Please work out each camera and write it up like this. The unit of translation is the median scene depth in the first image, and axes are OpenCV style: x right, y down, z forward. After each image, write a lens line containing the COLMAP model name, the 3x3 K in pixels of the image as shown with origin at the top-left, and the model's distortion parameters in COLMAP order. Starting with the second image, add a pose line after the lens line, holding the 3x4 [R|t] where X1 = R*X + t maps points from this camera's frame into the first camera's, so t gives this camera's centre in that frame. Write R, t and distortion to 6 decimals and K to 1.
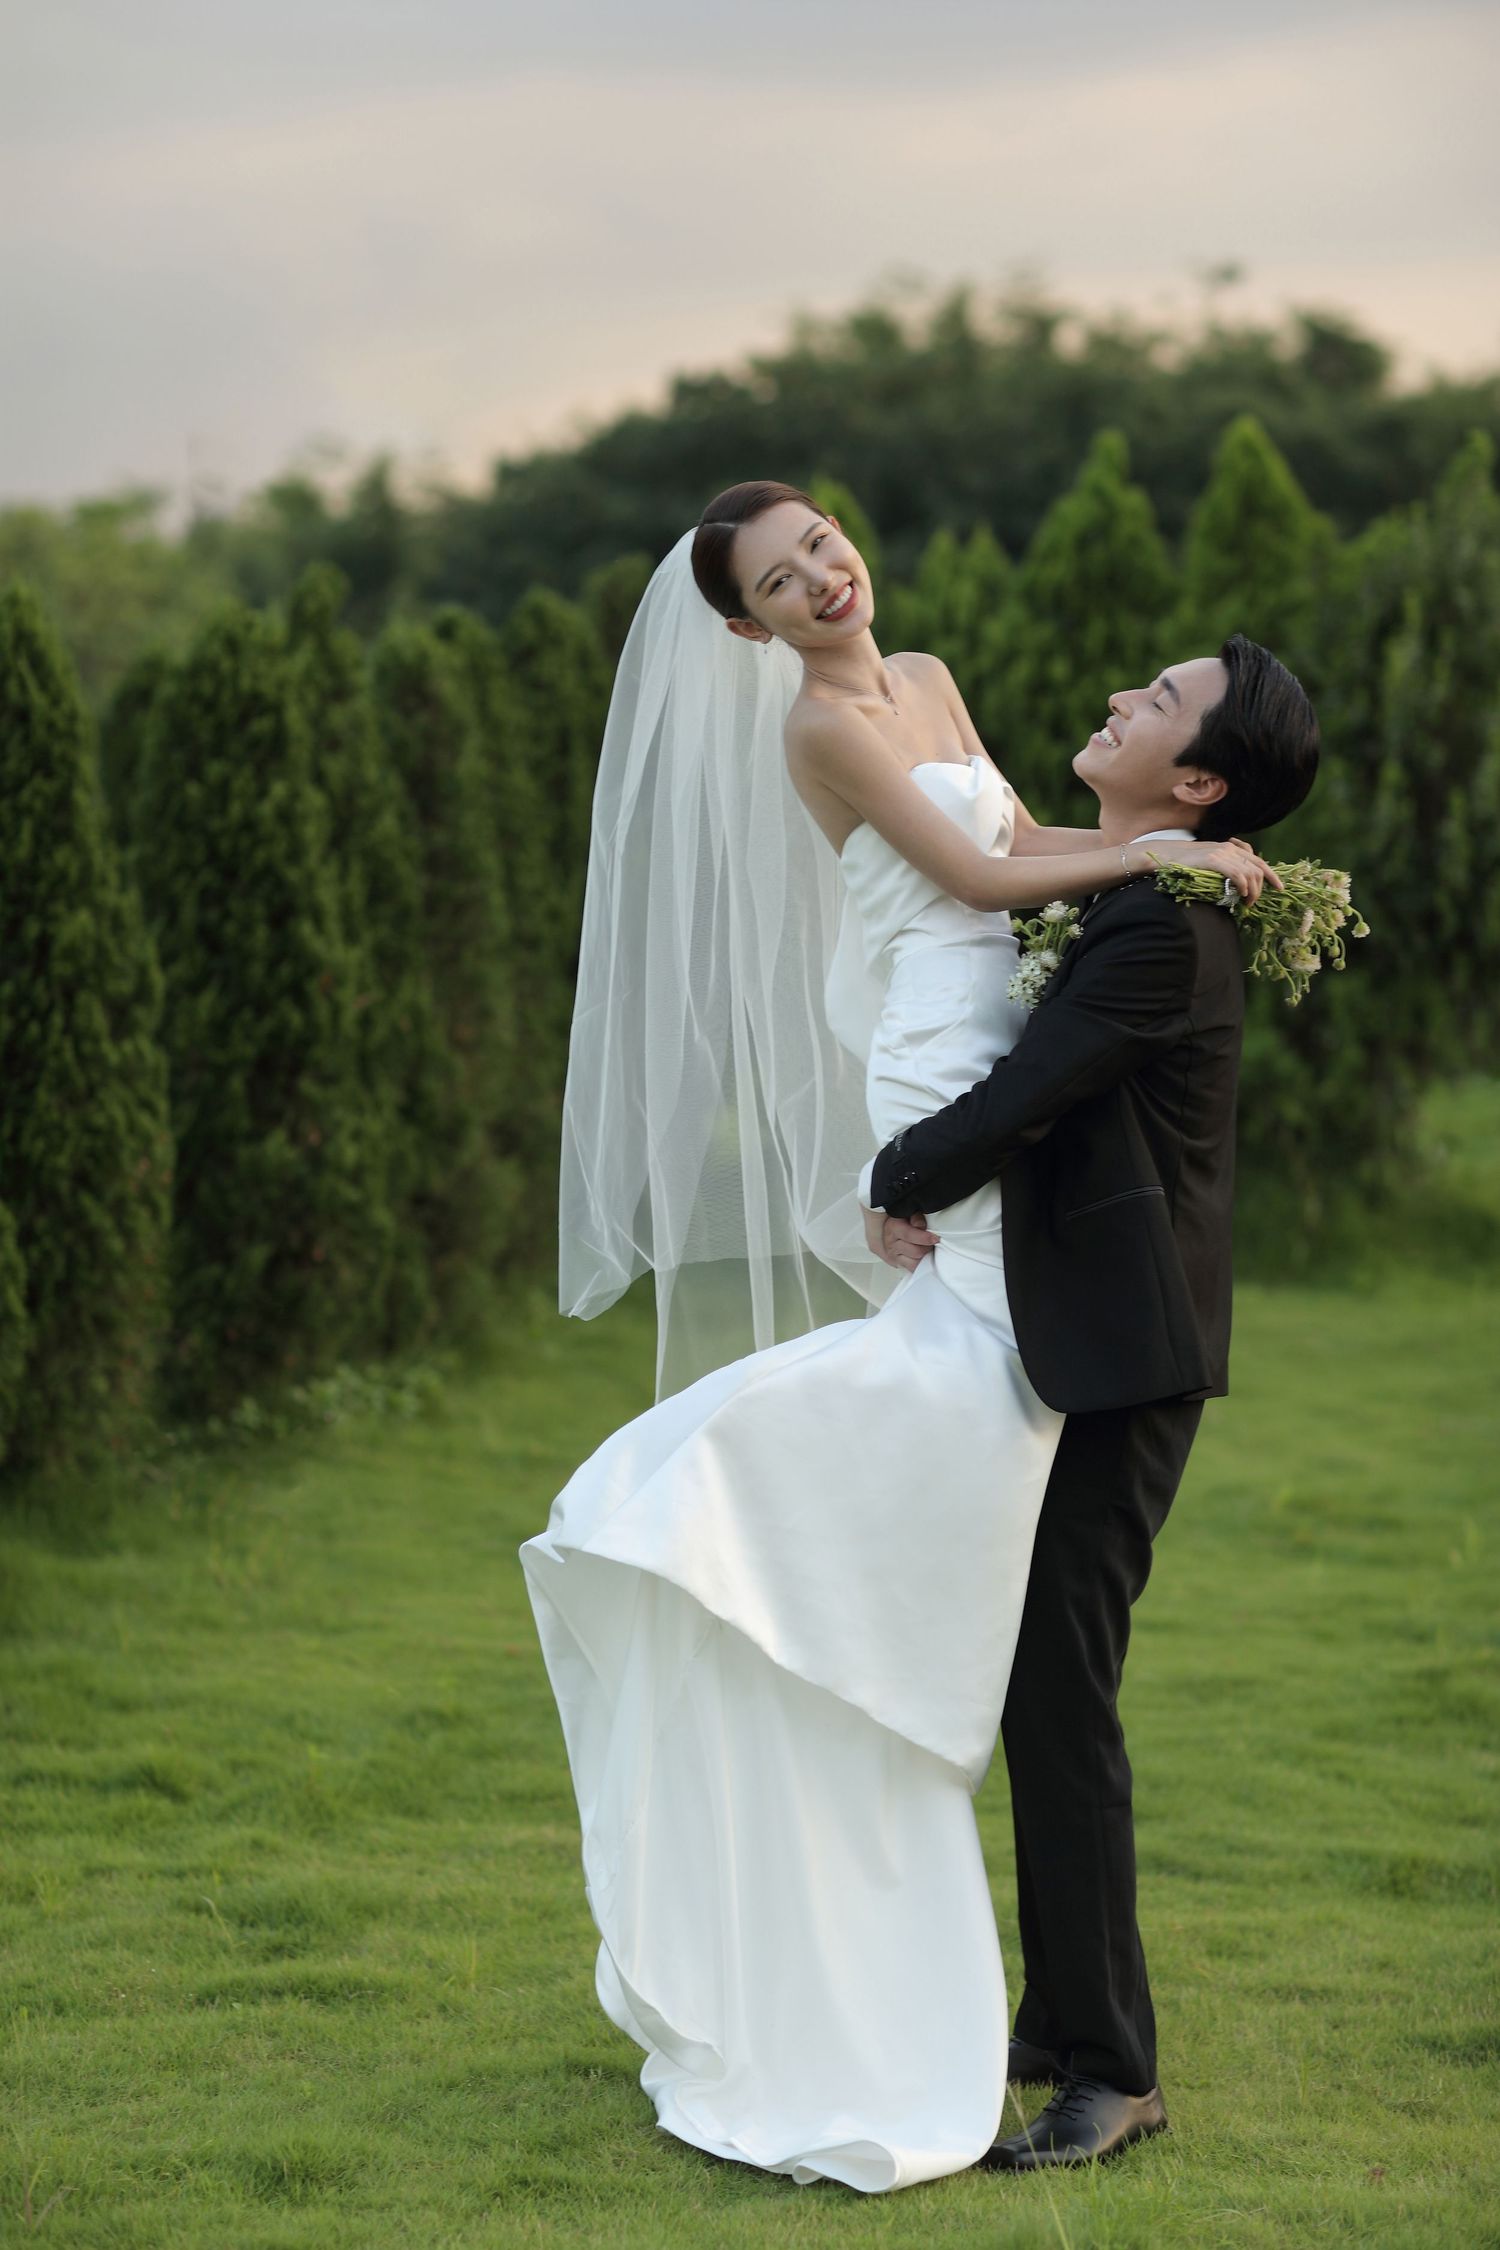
lens RADIAL K [[5414.2, 0, 753.1], [0, 5414.2, 1196.9], [0, 0, 1]] dist [-0.054433, 4.205336]
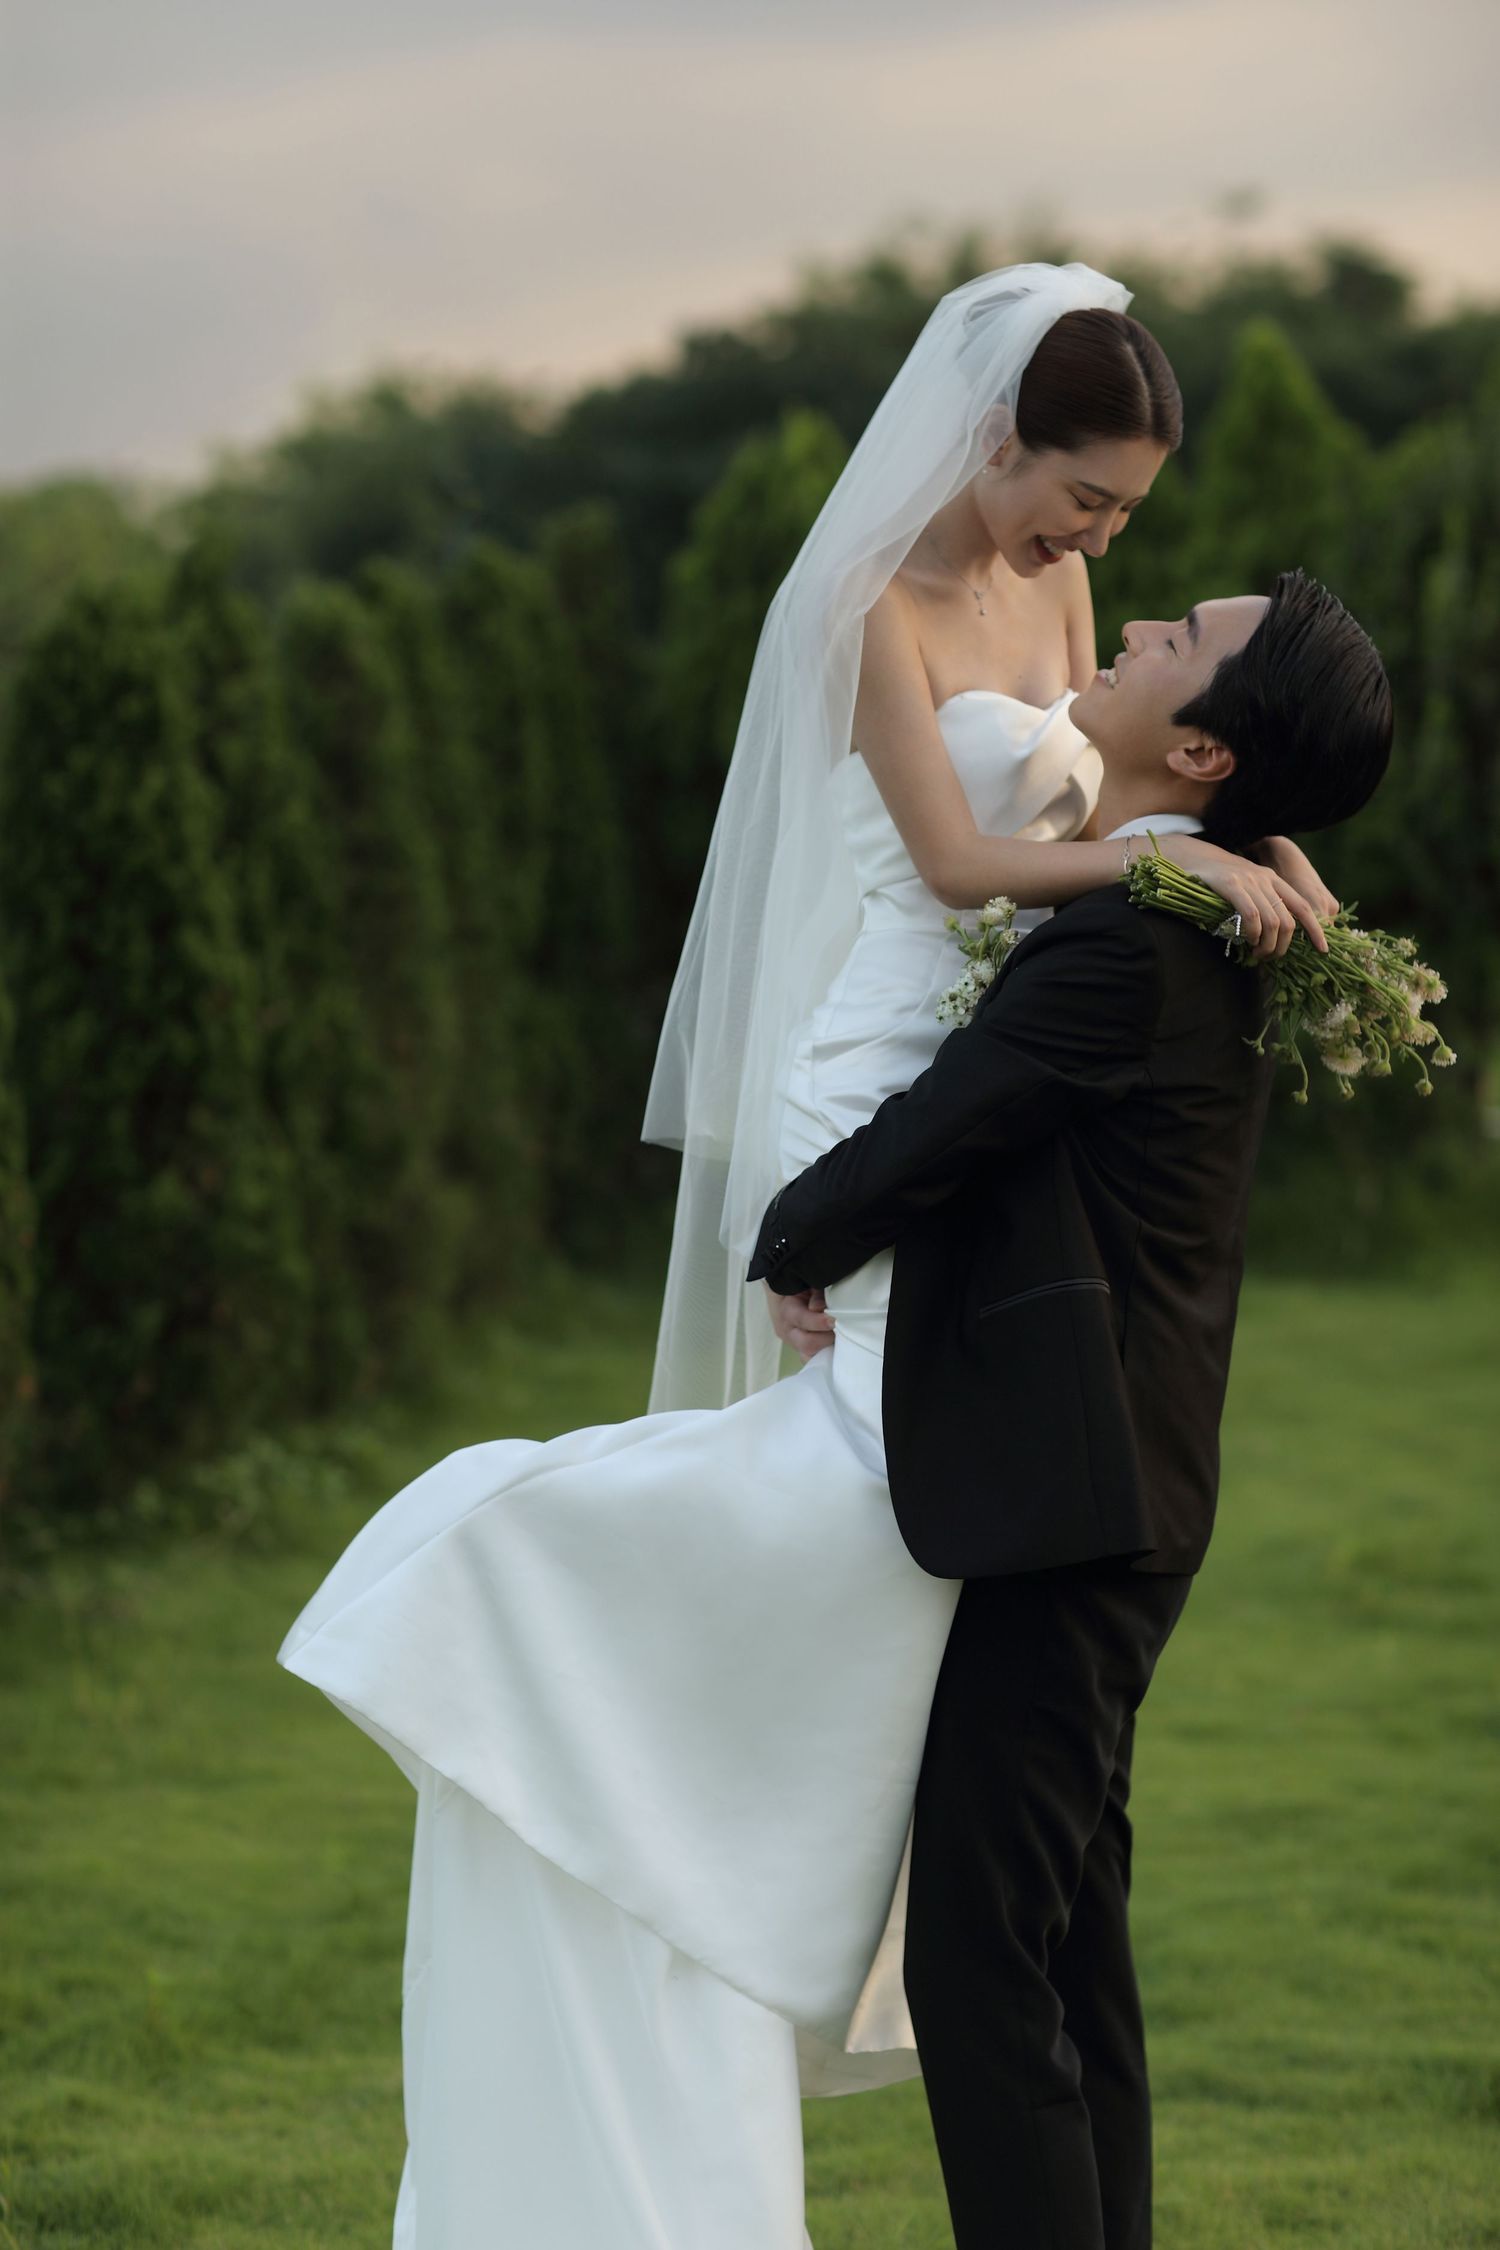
lens RADIAL K [[5405.9, 0, 750.0], [0, 5405.9, 1125.0], [0, 0, 1]] dist [-0.051307, 0.682182]
pose [[0.999216, -0.037900, -0.011414, 0.015396], [0.037833, 0.999266, -0.005962, -0.011346], [0.011632, 0.005526, 0.999917, 0.137866]]
